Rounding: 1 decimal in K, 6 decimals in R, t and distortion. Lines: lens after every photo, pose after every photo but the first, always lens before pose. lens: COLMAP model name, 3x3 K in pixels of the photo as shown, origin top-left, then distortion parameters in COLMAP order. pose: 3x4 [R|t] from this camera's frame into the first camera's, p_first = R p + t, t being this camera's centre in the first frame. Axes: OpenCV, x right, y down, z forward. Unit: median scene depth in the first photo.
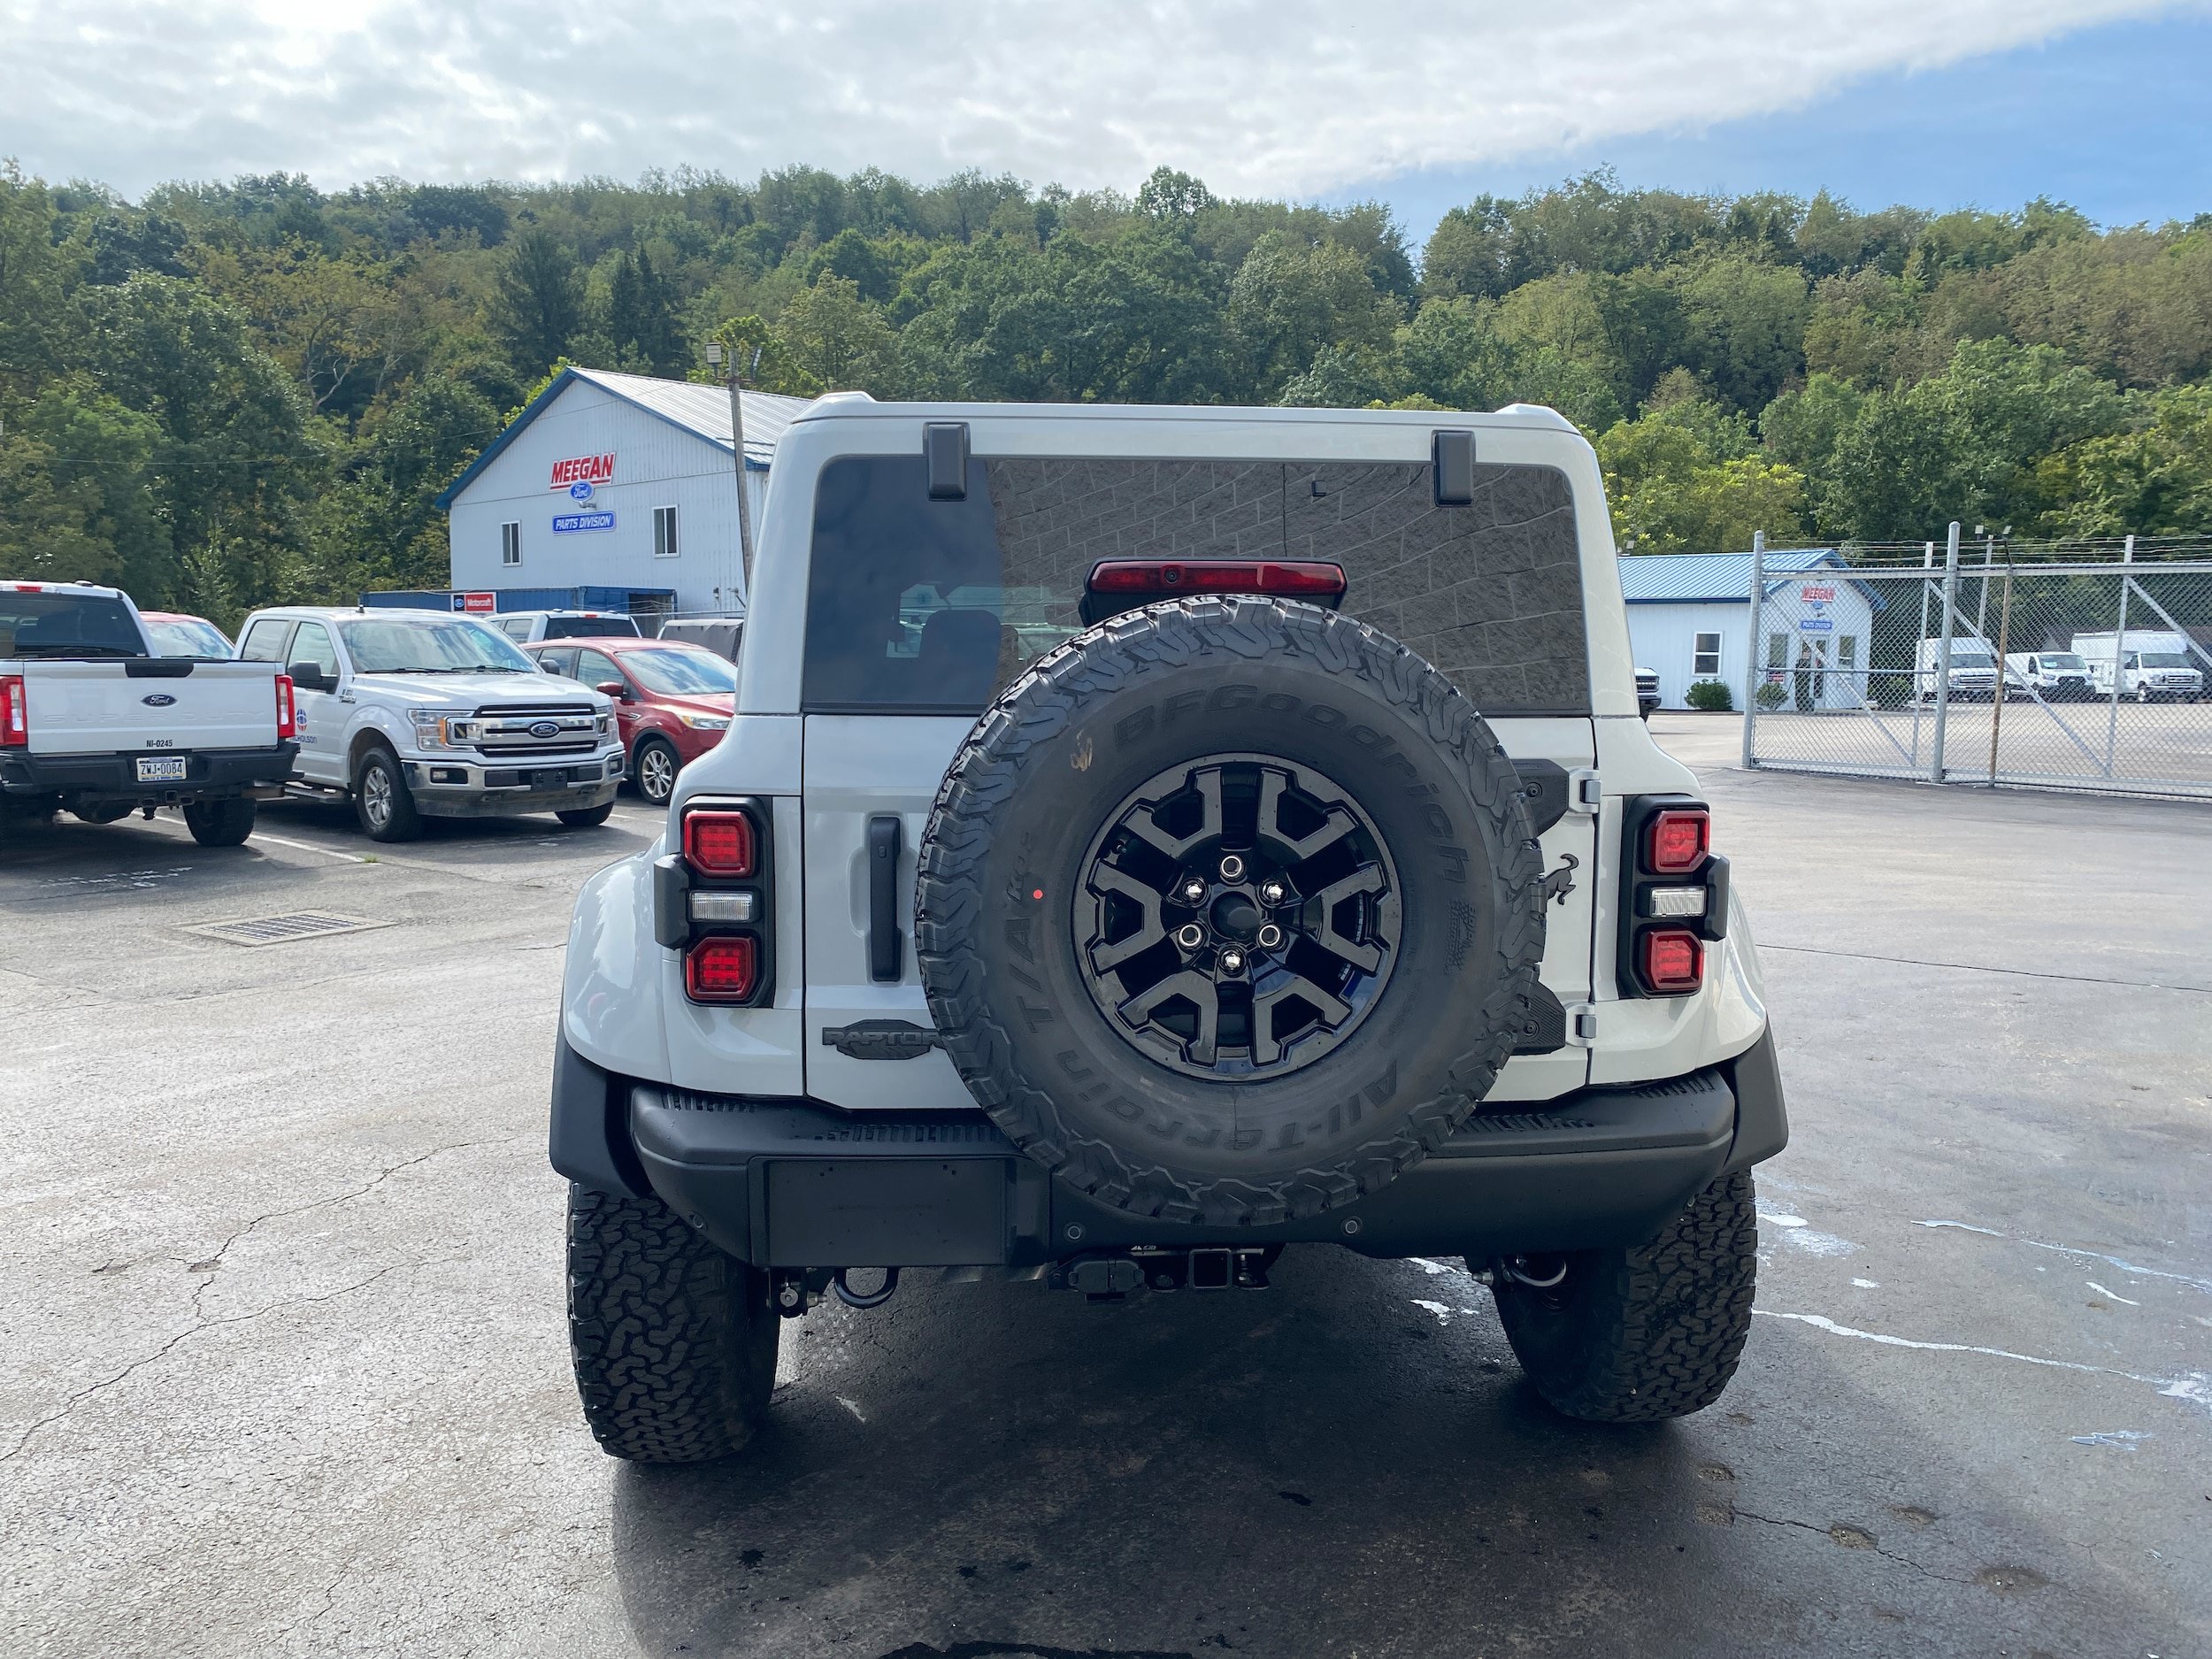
lens RADIAL K [[1687.8, 0, 1118.7], [0, 1687.8, 842.3], [0, 0, 1]] dist [0.017894, -0.012778]
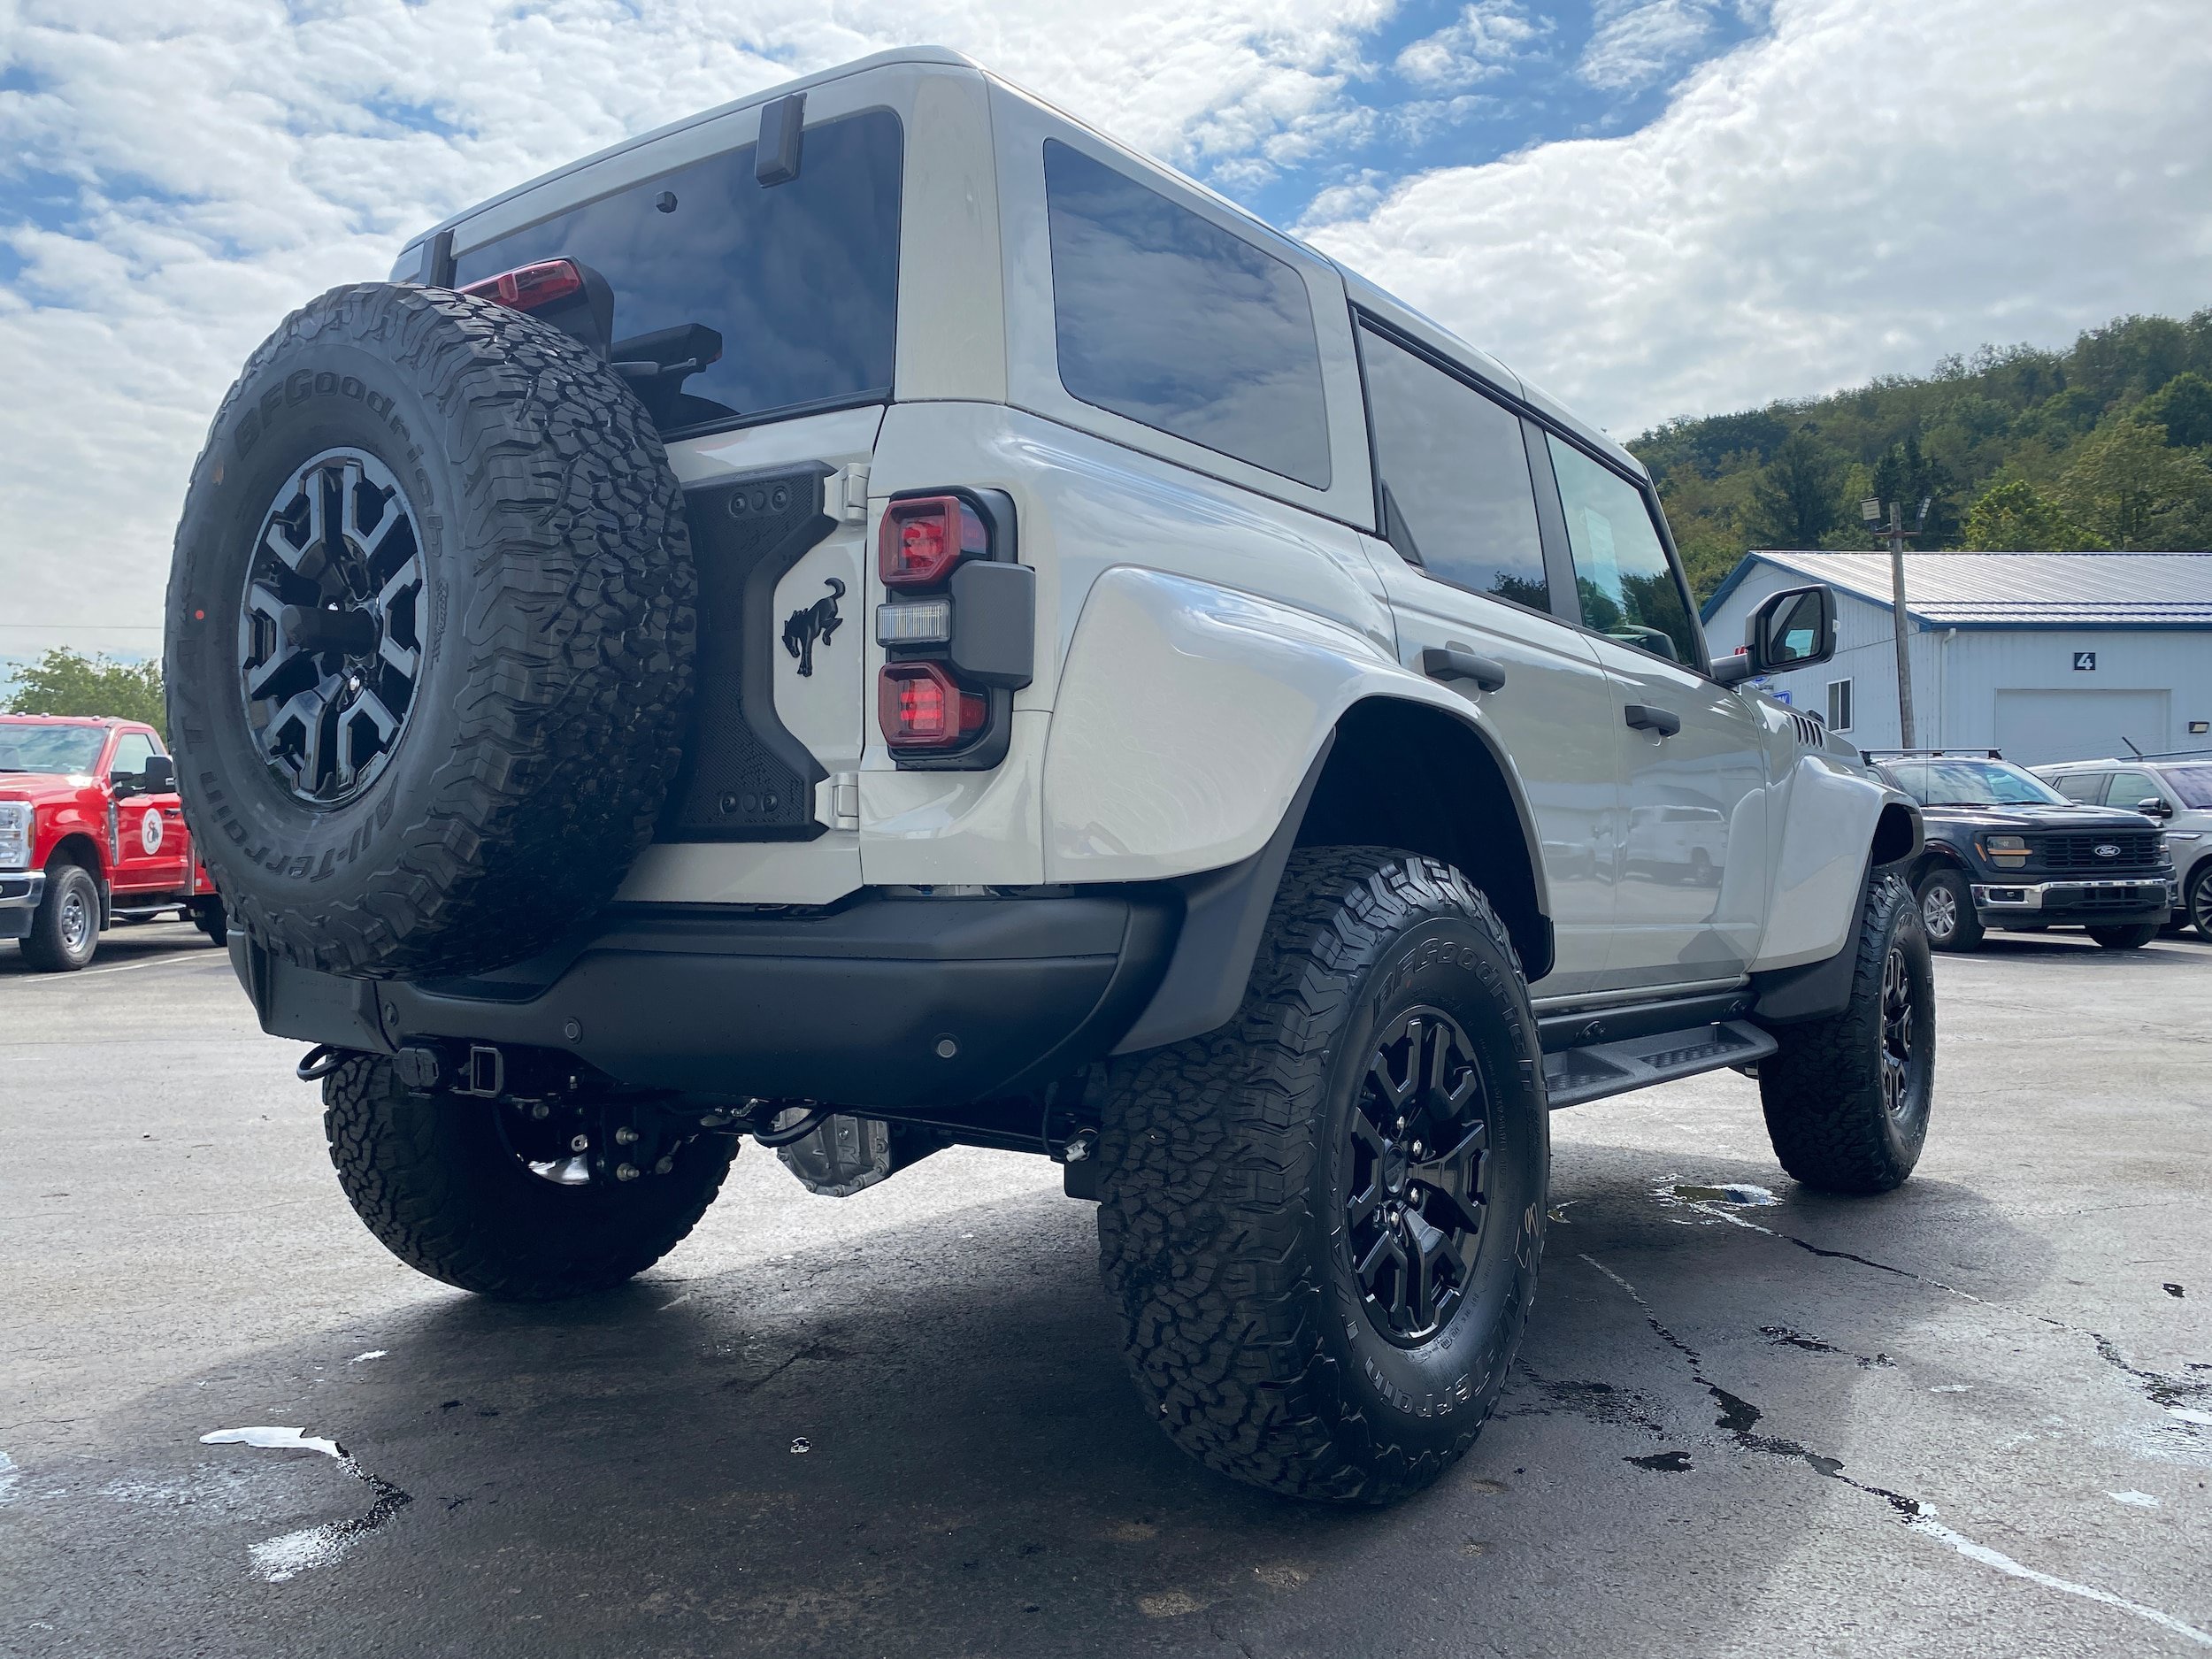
lens RADIAL K [[1687.8, 0, 1079.1], [0, 1687.8, 855.6], [0, 0, 1]] dist [0.017894, -0.012778]
pose [[0.740928, -0.009542, -0.671517, 0.602106], [-0.067633, 0.993755, -0.088745, 0.134655], [0.668170, 0.111171, 0.735656, 0.366079]]
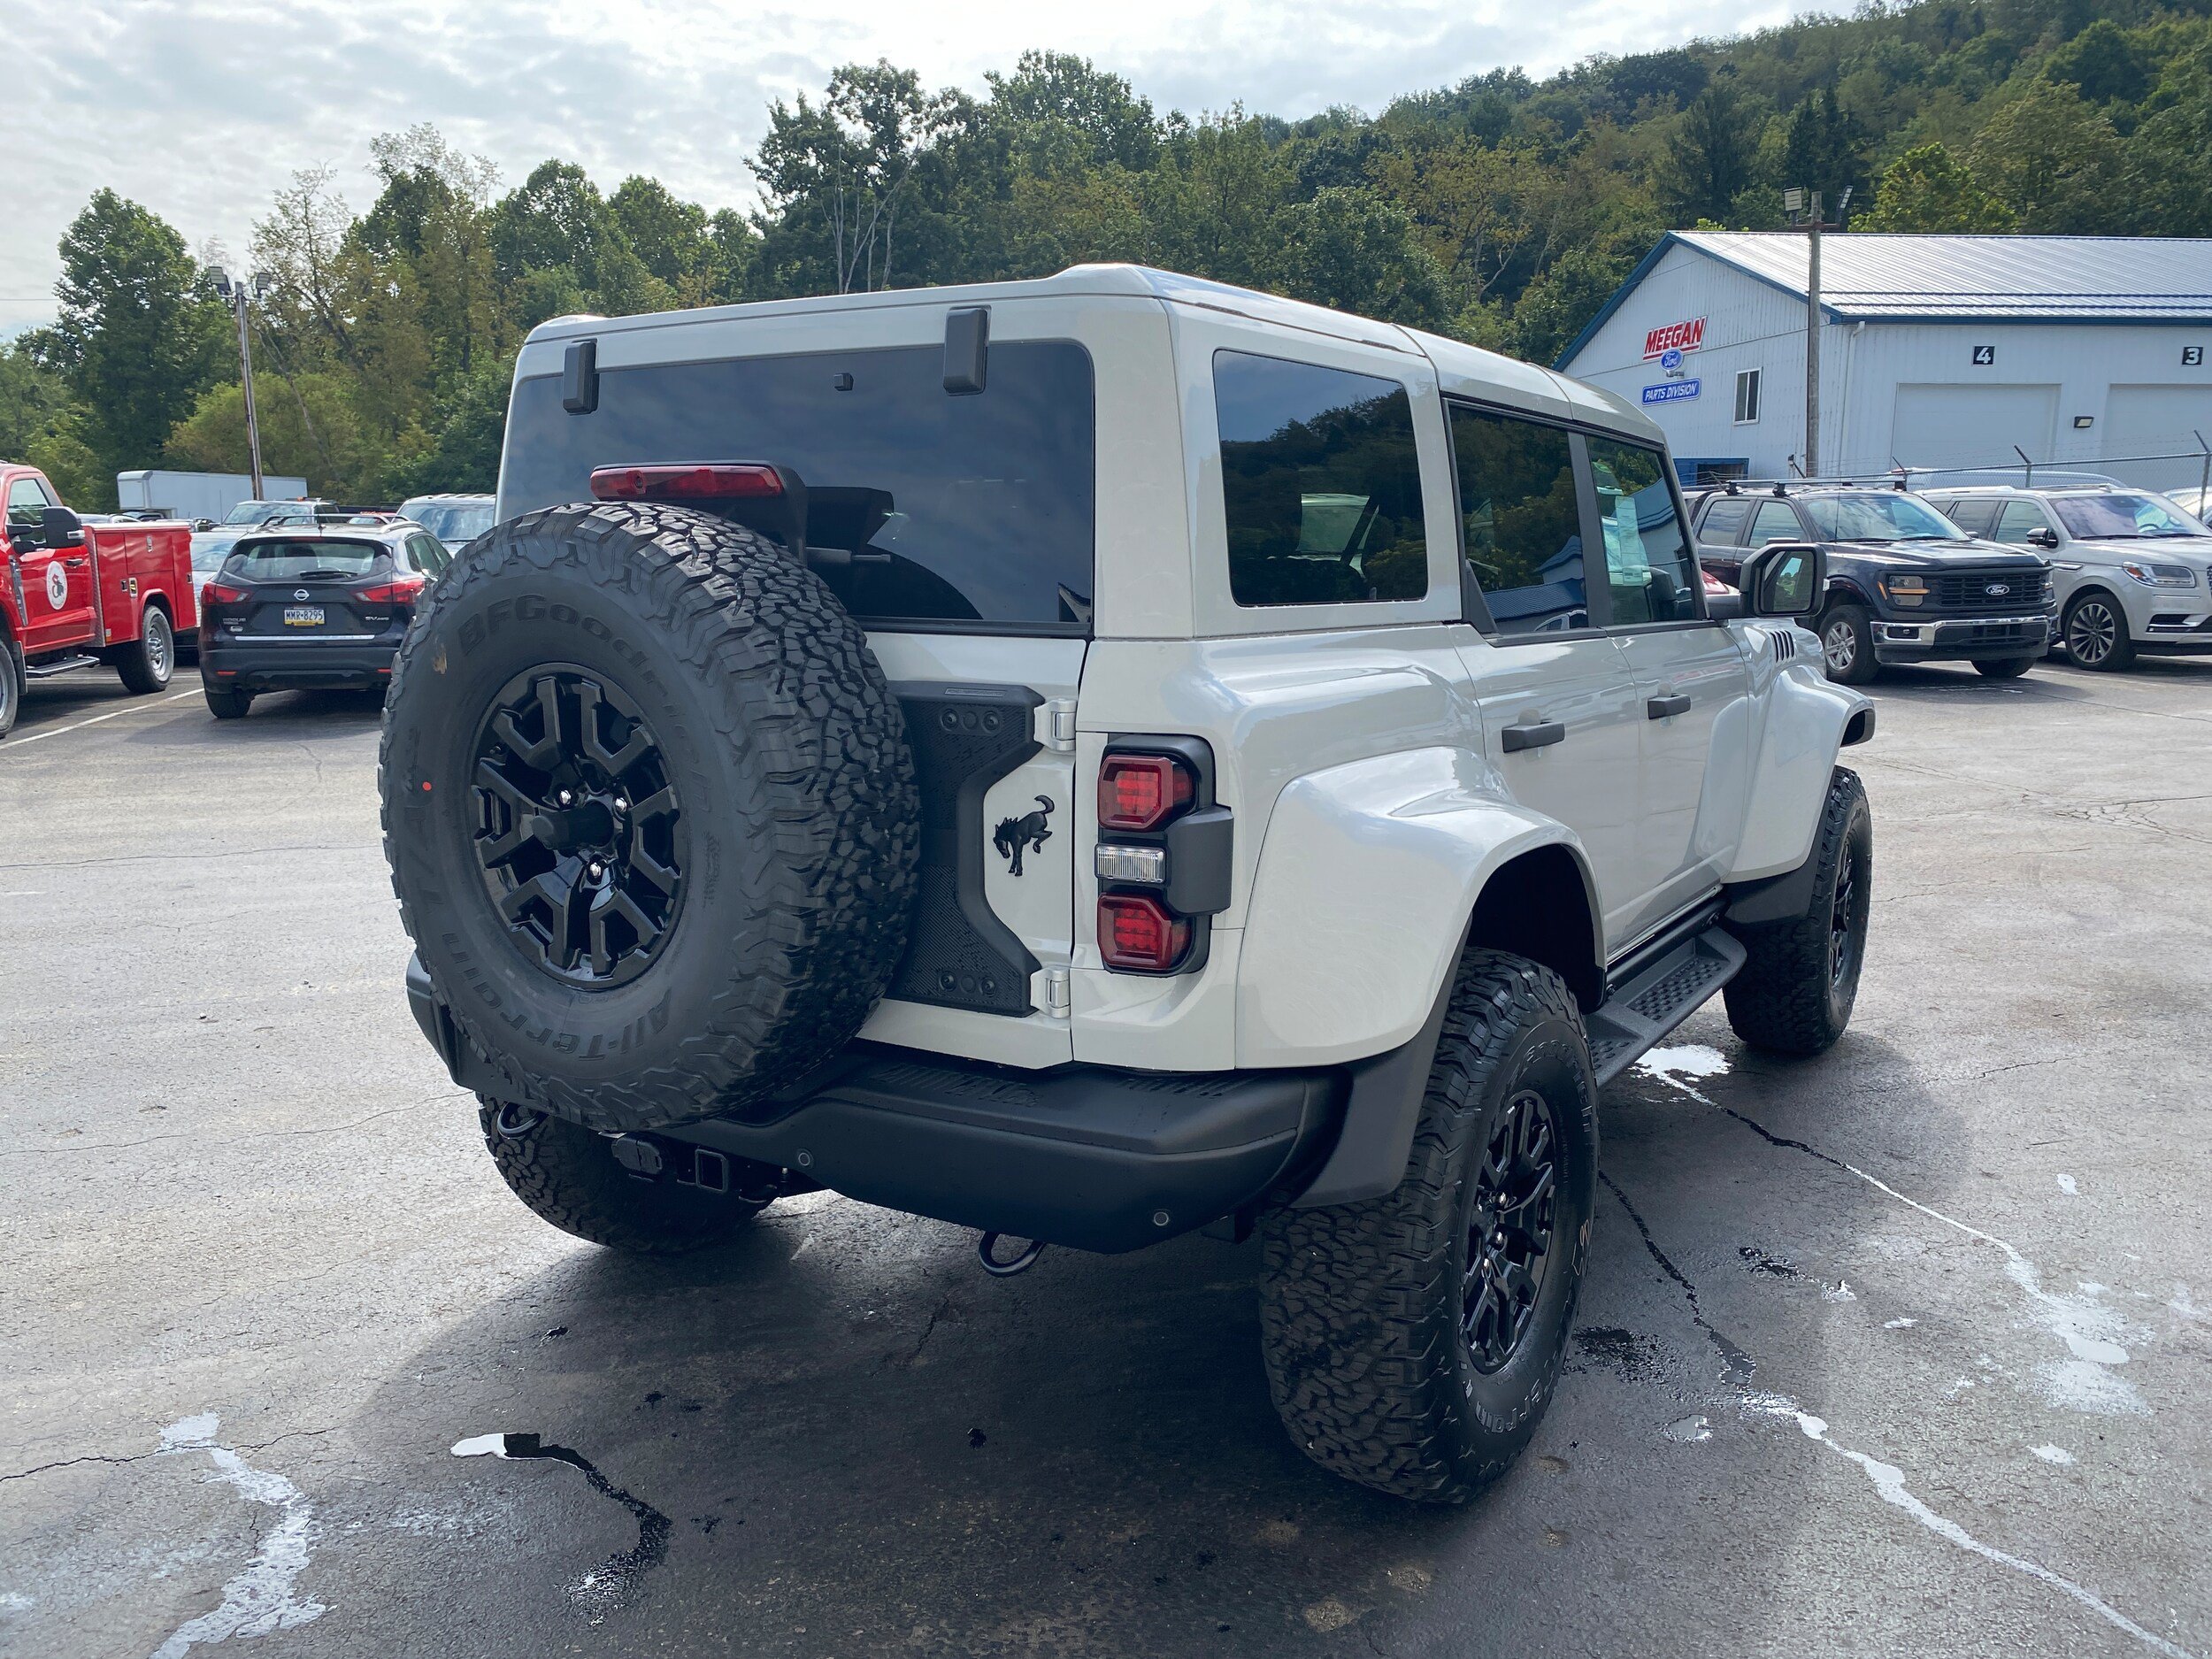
lens RADIAL K [[1687.8, 0, 1119.8], [0, 1687.8, 836.1], [0, 0, 1]] dist [0.017894, -0.012778]
pose [[0.793685, 0.101311, -0.599834, 0.570284], [-0.058796, 0.994194, 0.090120, -0.036556], [0.605481, -0.036259, 0.795033, 0.235120]]
